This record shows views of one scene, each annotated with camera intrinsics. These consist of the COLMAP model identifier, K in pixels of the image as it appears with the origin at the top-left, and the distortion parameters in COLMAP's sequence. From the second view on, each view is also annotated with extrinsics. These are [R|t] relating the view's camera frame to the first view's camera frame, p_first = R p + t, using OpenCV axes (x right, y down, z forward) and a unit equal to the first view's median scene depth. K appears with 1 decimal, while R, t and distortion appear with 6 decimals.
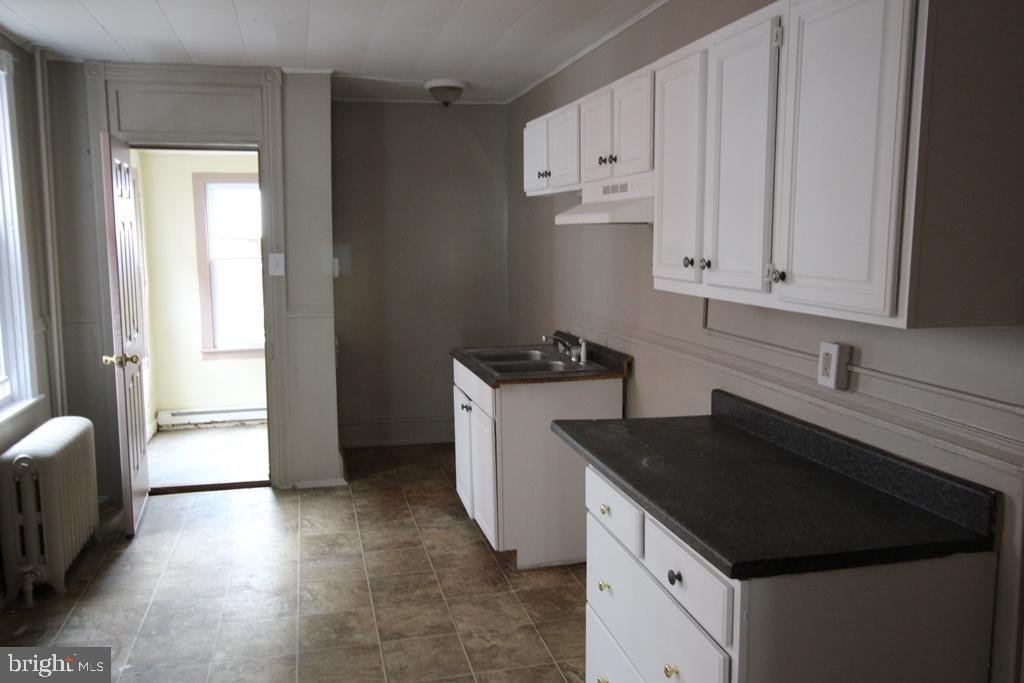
lens RADIAL K [[801.4, 0, 533.7], [0, 801.4, 298.3], [0, 0, 1]] dist [0.006068, -0.010446]
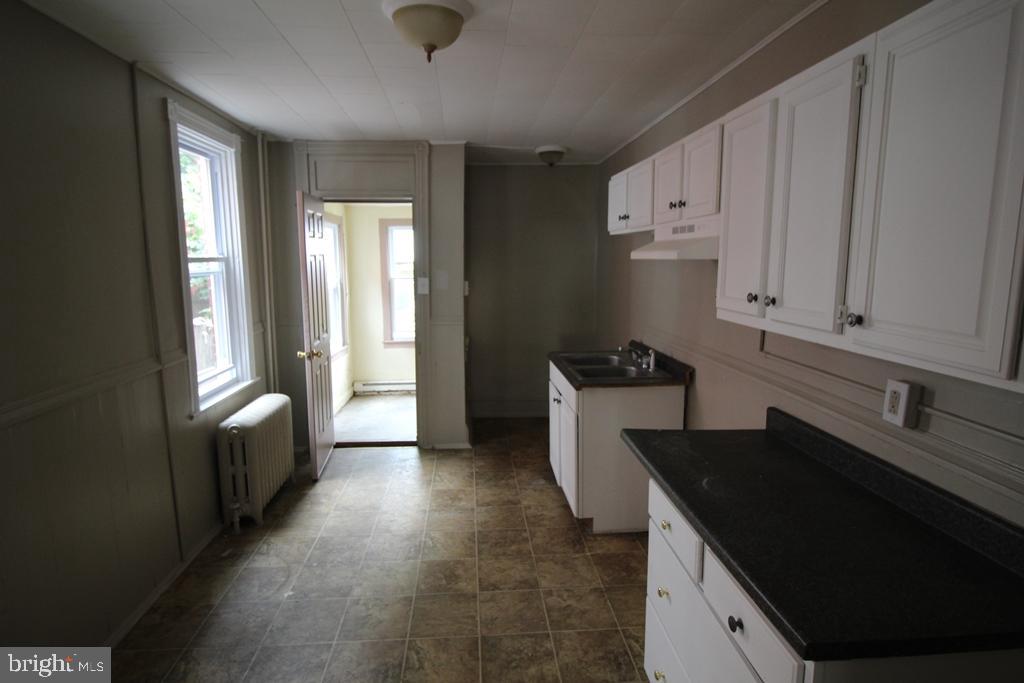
lens RADIAL K [[534.2, 0, 512.9], [0, 534.2, 314.5], [0, 0, 1]] dist [-0.005002, -0.005799]
pose [[0.979610, 0.025002, -0.199346, 0.016007], [-0.019737, 0.999403, 0.028357, -0.029137], [0.199936, -0.023844, 0.979519, 0.180152]]
